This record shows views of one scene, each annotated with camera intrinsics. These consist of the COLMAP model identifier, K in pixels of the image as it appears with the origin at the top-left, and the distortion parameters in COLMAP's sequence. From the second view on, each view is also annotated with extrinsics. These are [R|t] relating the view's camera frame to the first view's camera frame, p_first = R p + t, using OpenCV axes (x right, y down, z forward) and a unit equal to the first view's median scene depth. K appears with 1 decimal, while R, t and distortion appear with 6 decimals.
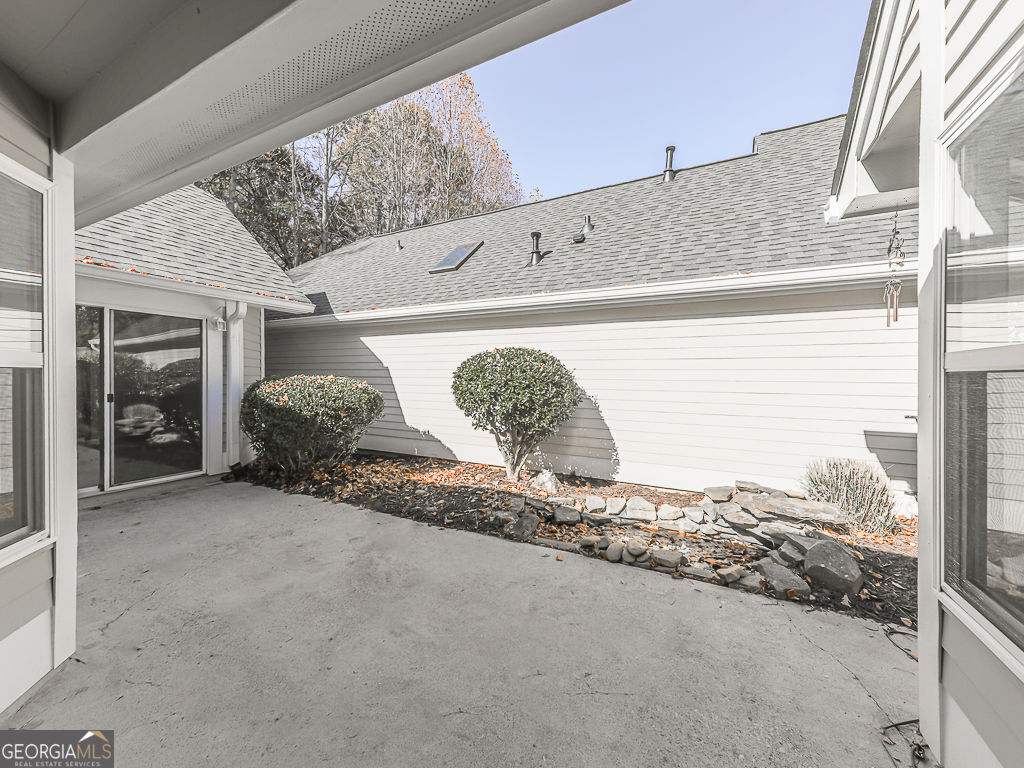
lens RADIAL K [[387.2, 0, 516.2], [0, 387.2, 381.0], [0, 0, 1]] dist [0.003906, -0.000069]
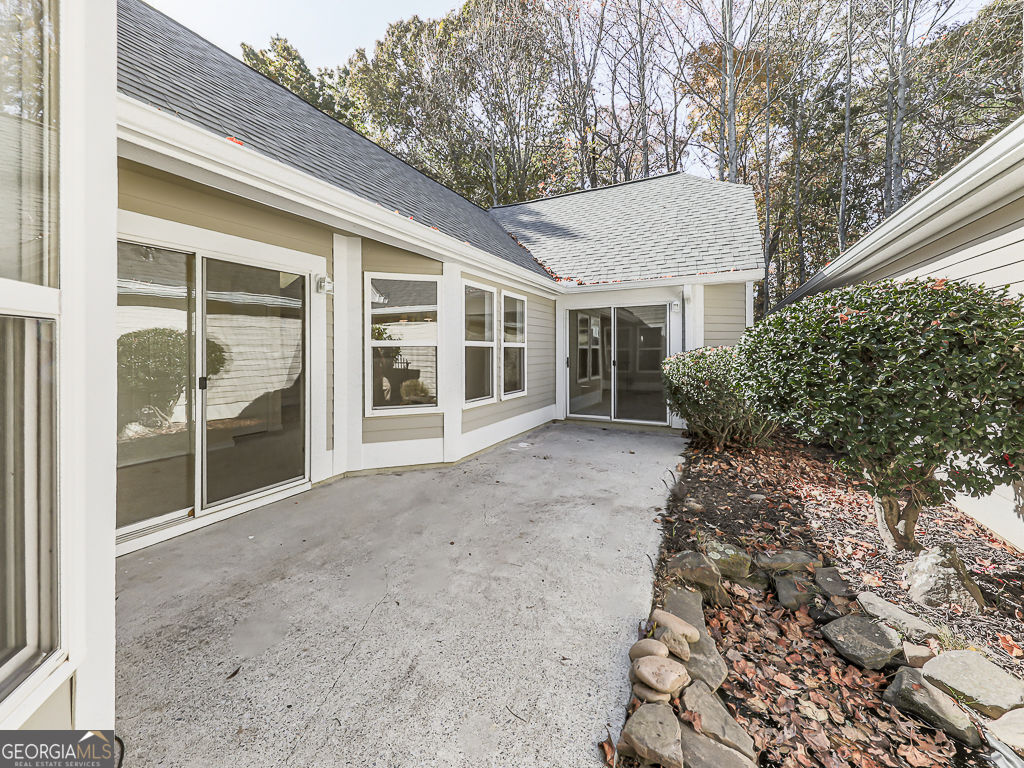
lens RADIAL K [[387.2, 0, 511.2], [0, 387.2, 381.9], [0, 0, 1]] dist [0.003906, -0.000069]
pose [[0.033908, 0.075372, -0.996579, 0.480212], [-0.007866, 0.997141, 0.075147, 0.004576], [0.999394, 0.005291, 0.034404, 0.481085]]
